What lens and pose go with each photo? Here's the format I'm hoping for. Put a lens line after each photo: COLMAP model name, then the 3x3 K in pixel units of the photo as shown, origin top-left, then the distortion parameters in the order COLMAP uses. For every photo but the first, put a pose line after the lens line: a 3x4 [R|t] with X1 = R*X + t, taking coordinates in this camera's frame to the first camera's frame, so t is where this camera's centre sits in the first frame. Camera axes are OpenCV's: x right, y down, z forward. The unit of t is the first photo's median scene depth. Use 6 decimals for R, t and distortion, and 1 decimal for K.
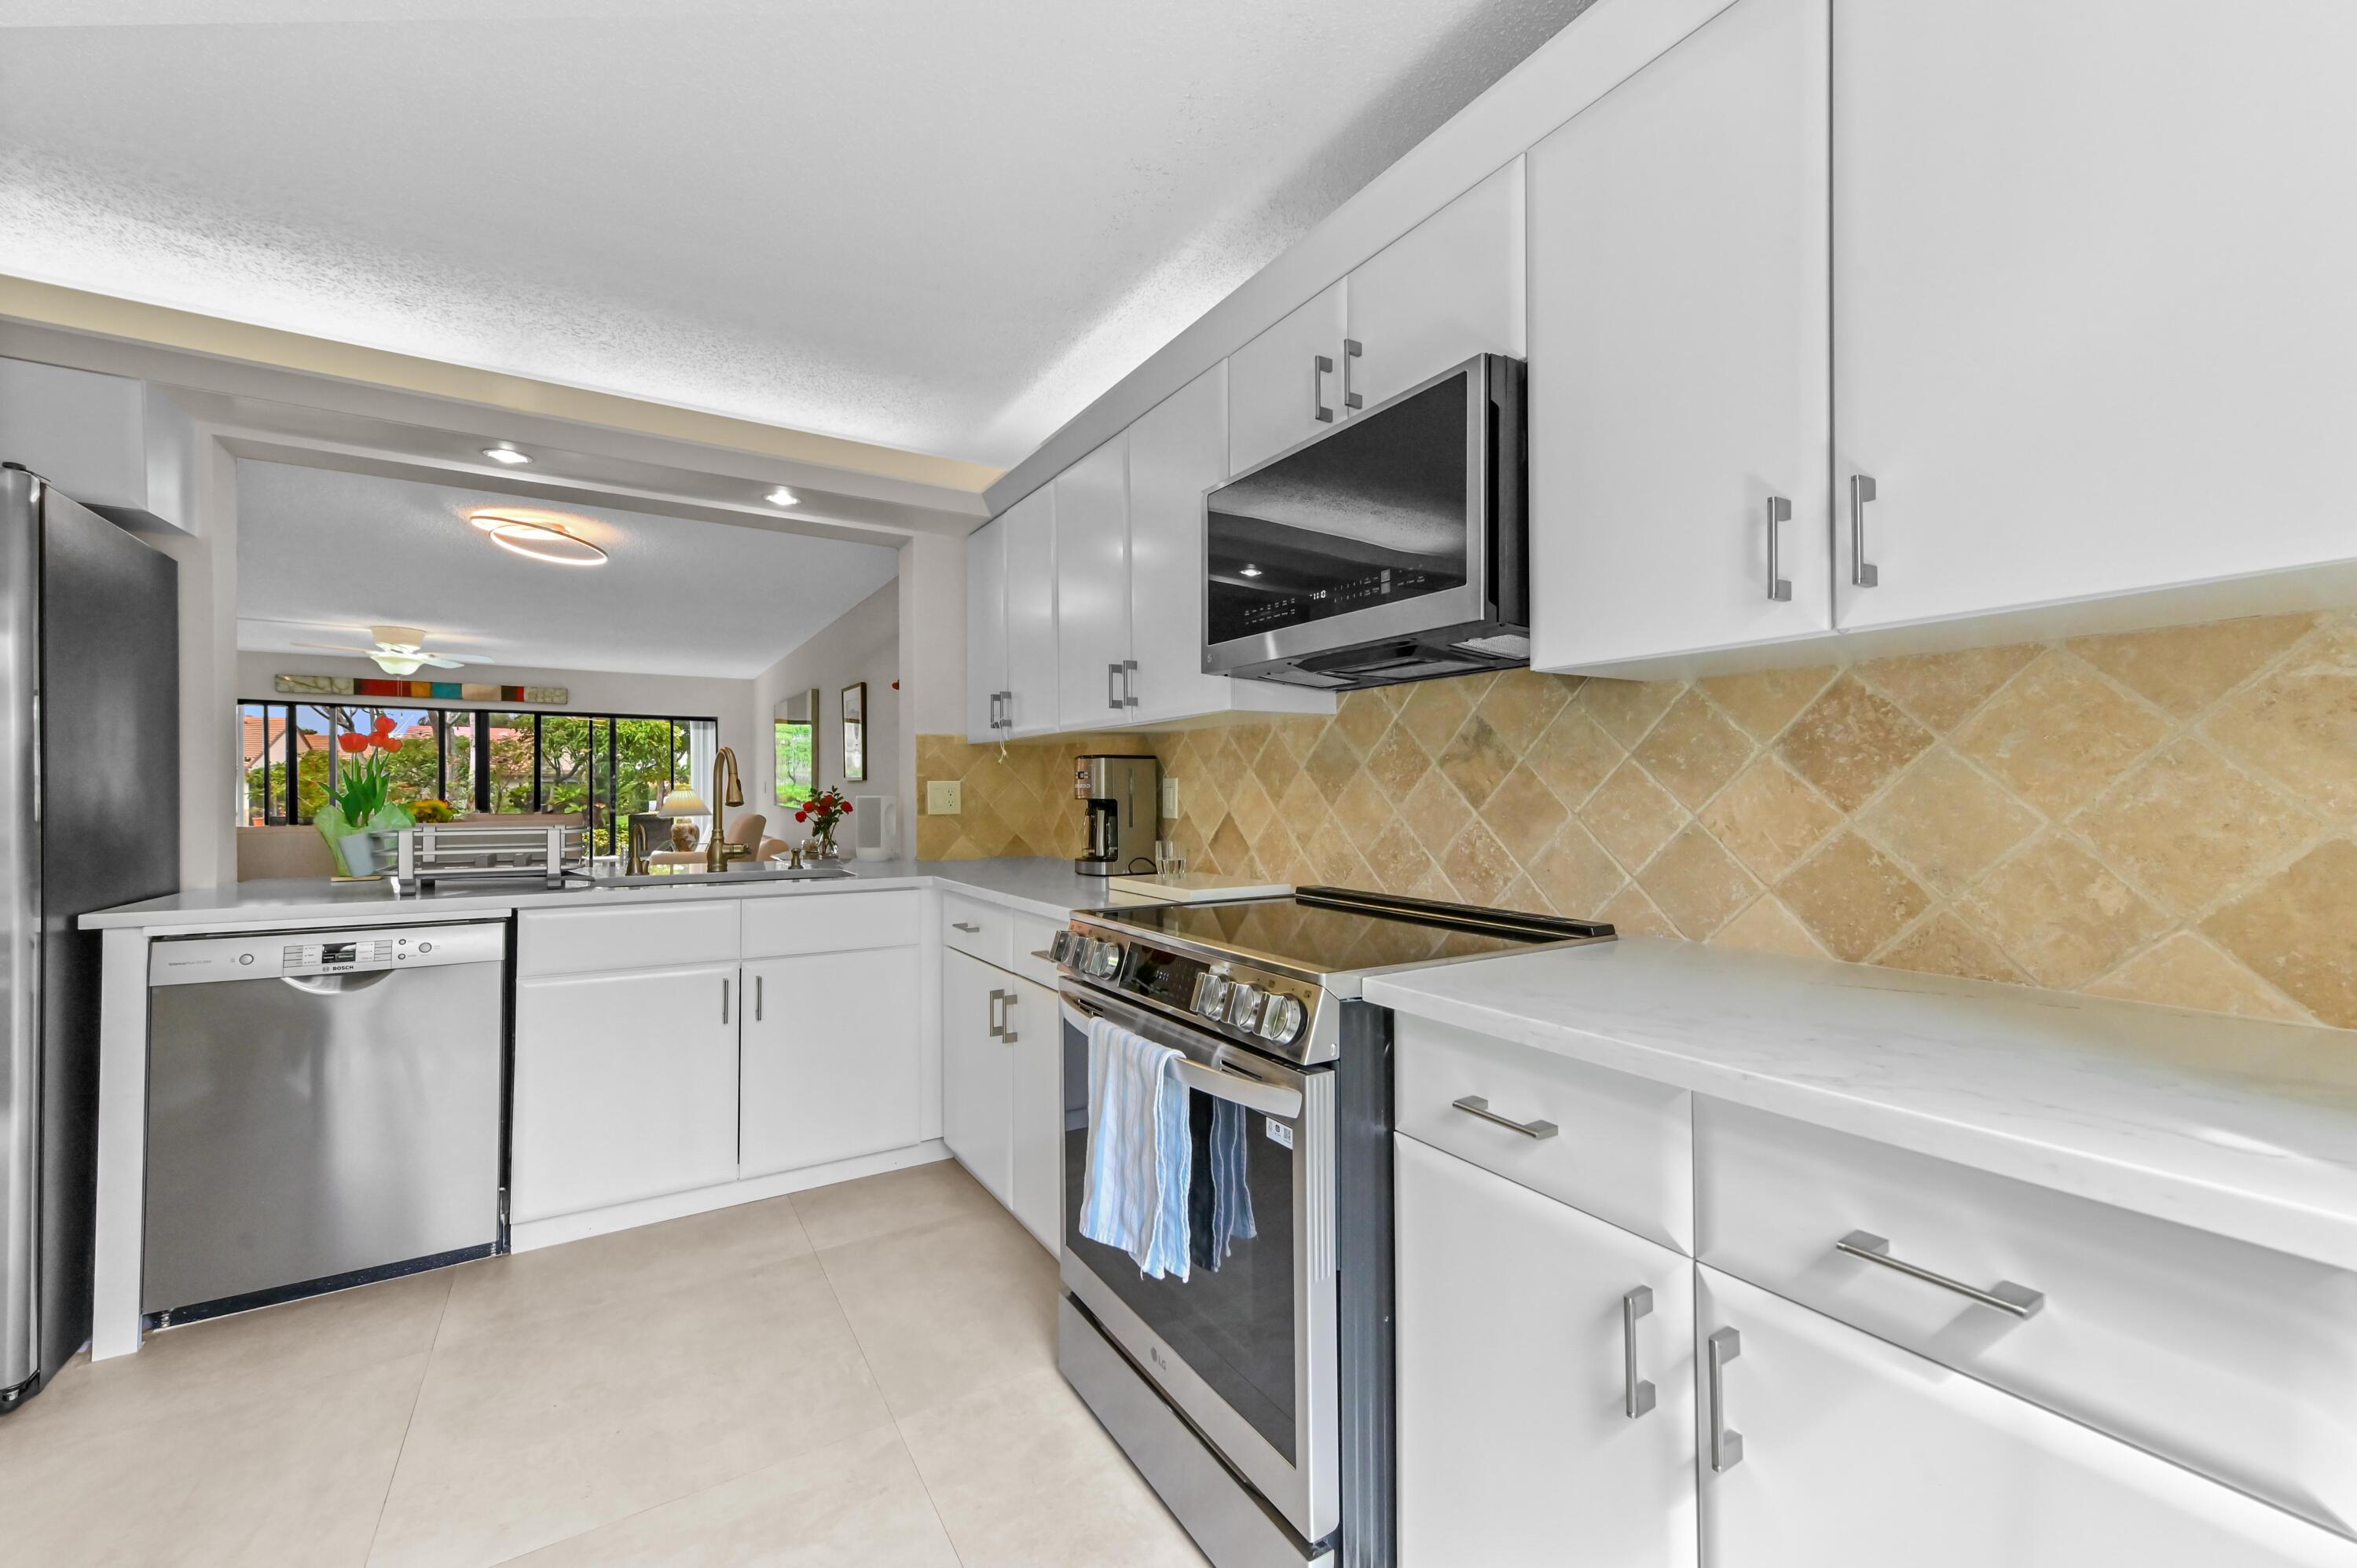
lens RADIAL K [[943.4, 0, 1172.6], [0, 943.4, 791.2], [0, 0, 1]] dist [0.016839, -0.000980]
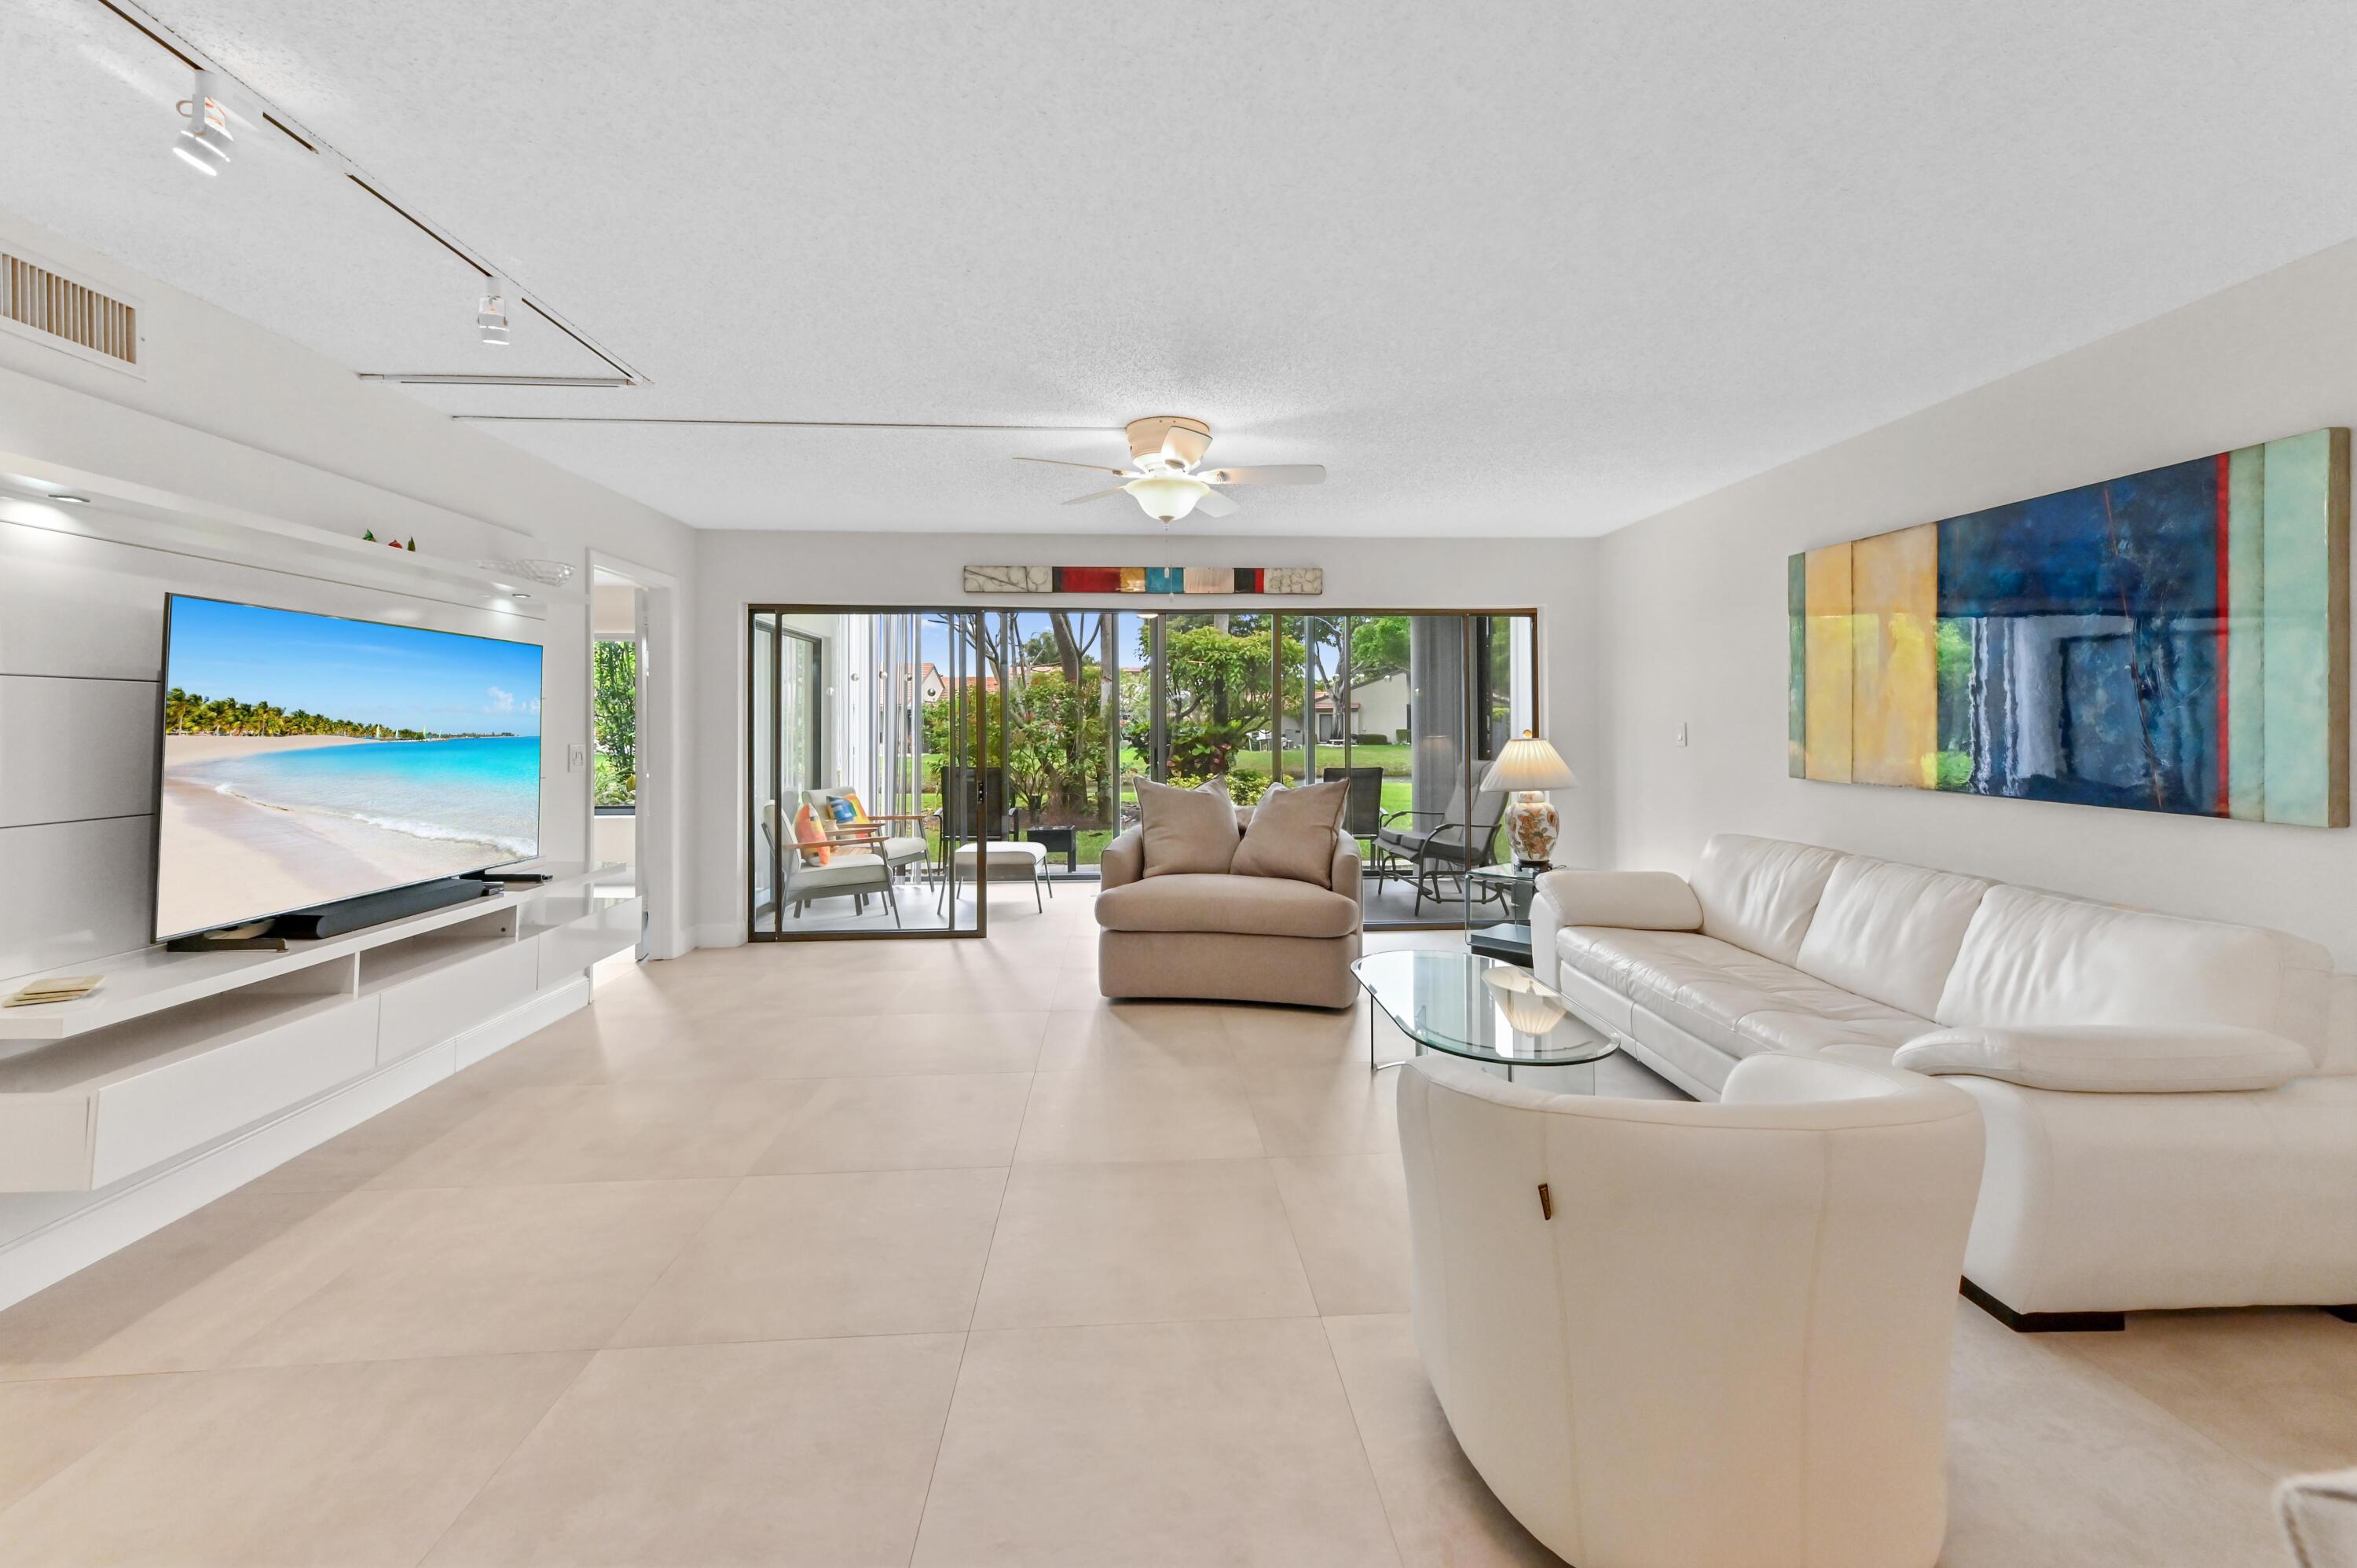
lens RADIAL K [[943.4, 0, 1180.1], [0, 943.4, 694.6], [0, 0, 1]] dist [0.016839, -0.000980]
pose [[0.879827, -0.015250, -0.475049, -0.479553], [0.003274, 0.999656, -0.026026, -0.014699], [0.475282, 0.021343, 0.879575, 0.481024]]
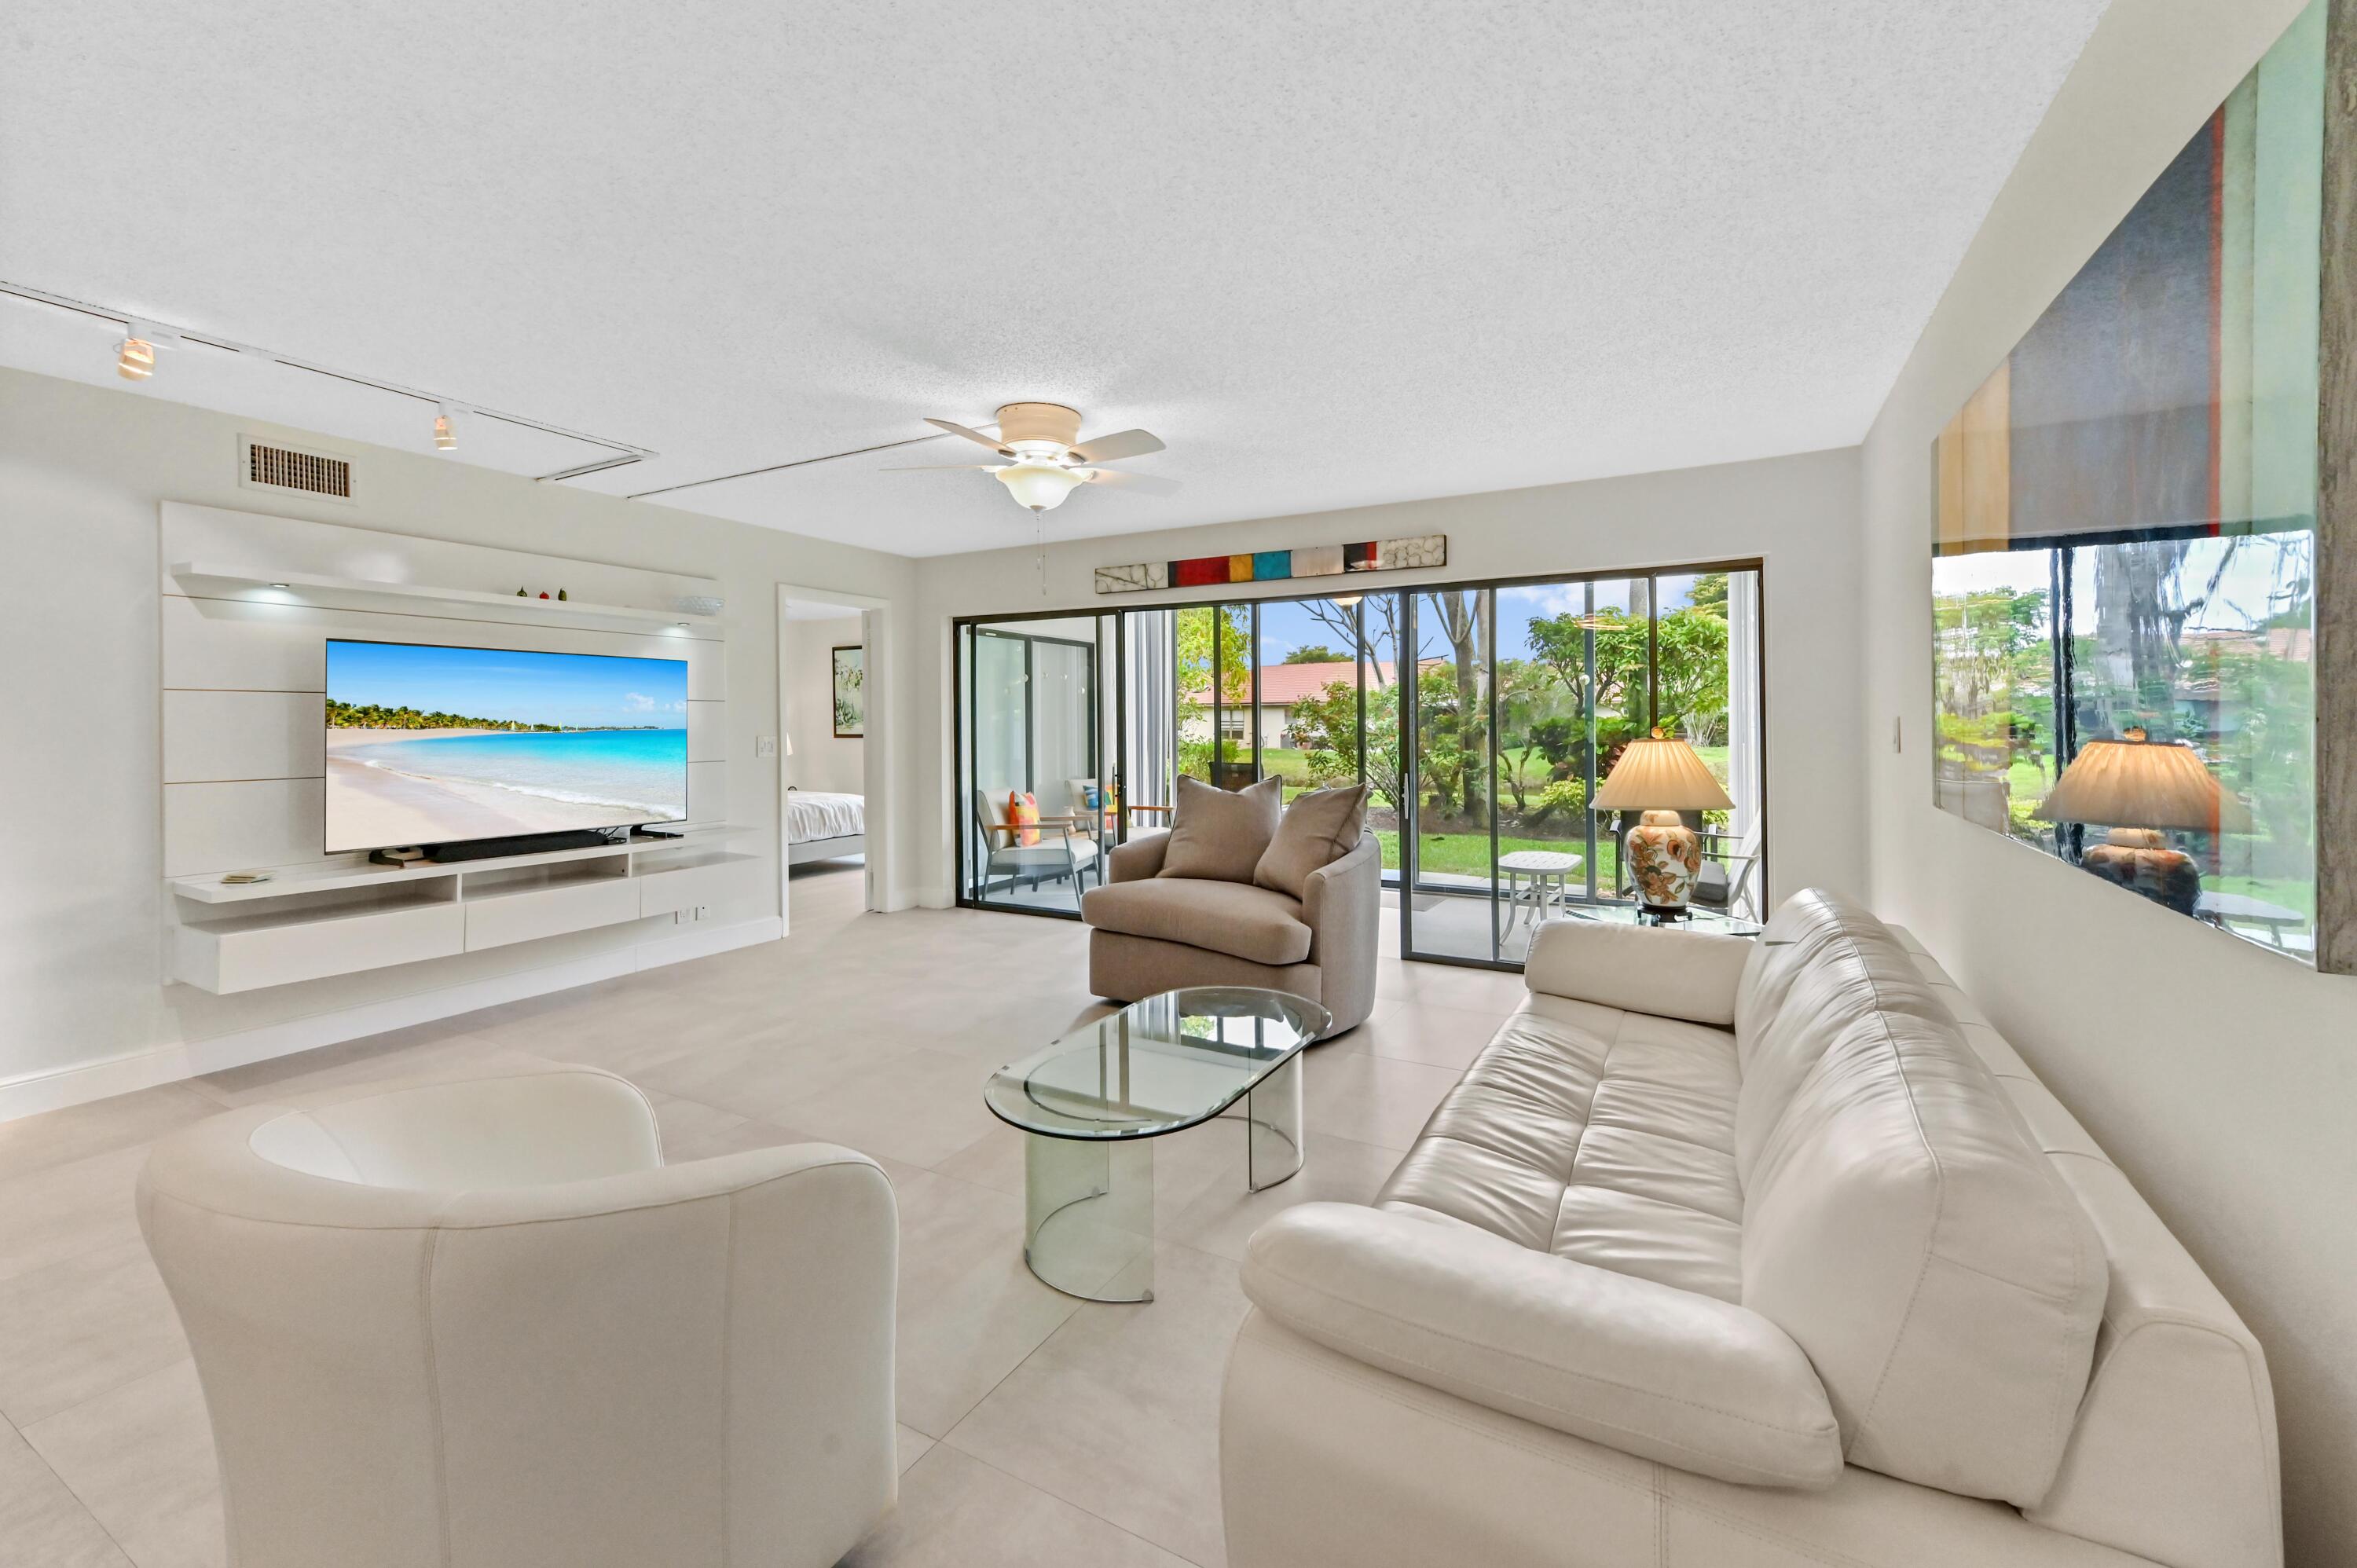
lens RADIAL K [[943.4, 0, 1203.3], [0, 943.4, 717.8], [0, 0, 1]] dist [0.016839, -0.000980]
pose [[0.488678, -0.002835, -0.872460, -0.291827], [0.006929, 0.999976, 0.000631, -0.013549], [0.872437, -0.006354, 0.488686, 0.710293]]
